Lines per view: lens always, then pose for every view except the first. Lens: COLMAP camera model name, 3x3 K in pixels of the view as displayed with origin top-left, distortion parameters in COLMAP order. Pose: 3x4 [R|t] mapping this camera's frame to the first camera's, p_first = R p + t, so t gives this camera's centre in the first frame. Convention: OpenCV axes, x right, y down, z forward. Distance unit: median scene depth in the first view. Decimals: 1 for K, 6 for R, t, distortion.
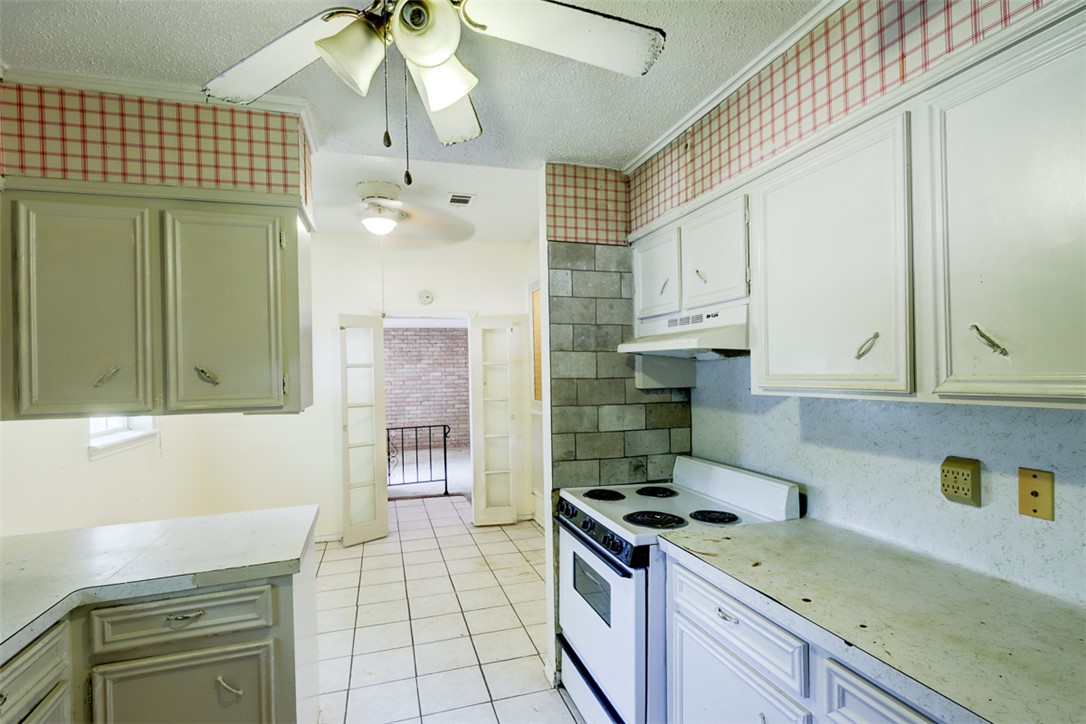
lens RADIAL K [[528.7, 0, 545.6], [0, 528.7, 370.4], [0, 0, 1]] dist [0.009287, -0.003586]
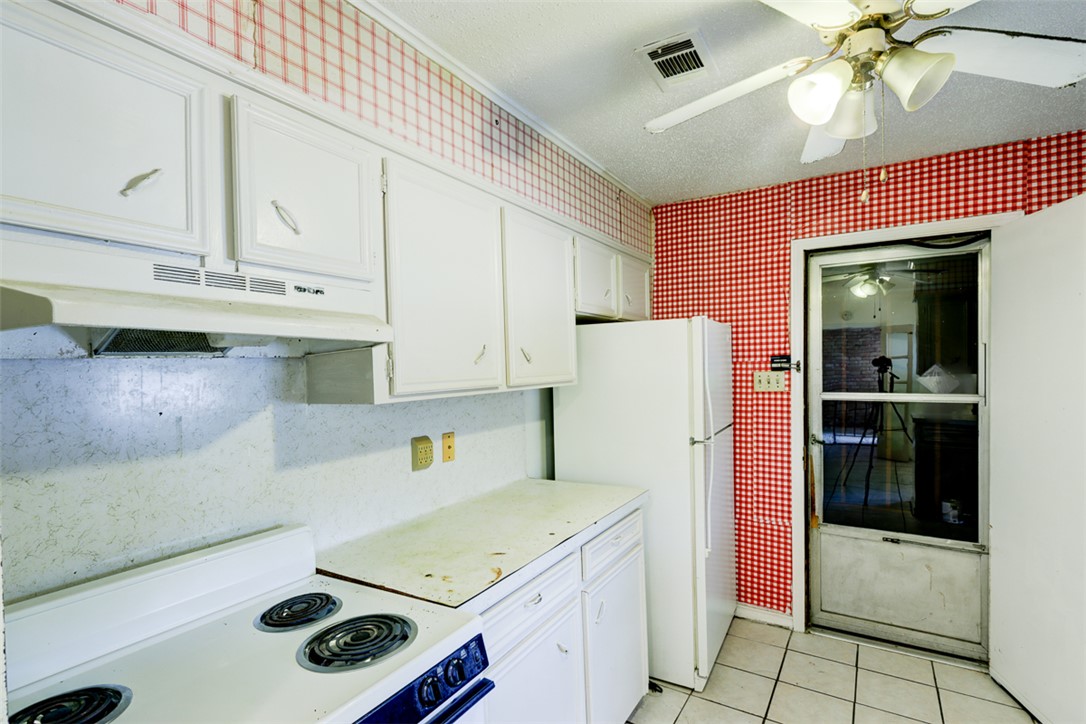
lens RADIAL K [[528.7, 0, 547.9], [0, 528.7, 366.1], [0, 0, 1]] dist [0.009287, -0.003586]
pose [[-0.659043, 0.027105, 0.751616, -0.425287], [0.027168, 0.999556, -0.012224, 0.004477], [-0.751614, 0.012364, -0.659487, 1.448114]]
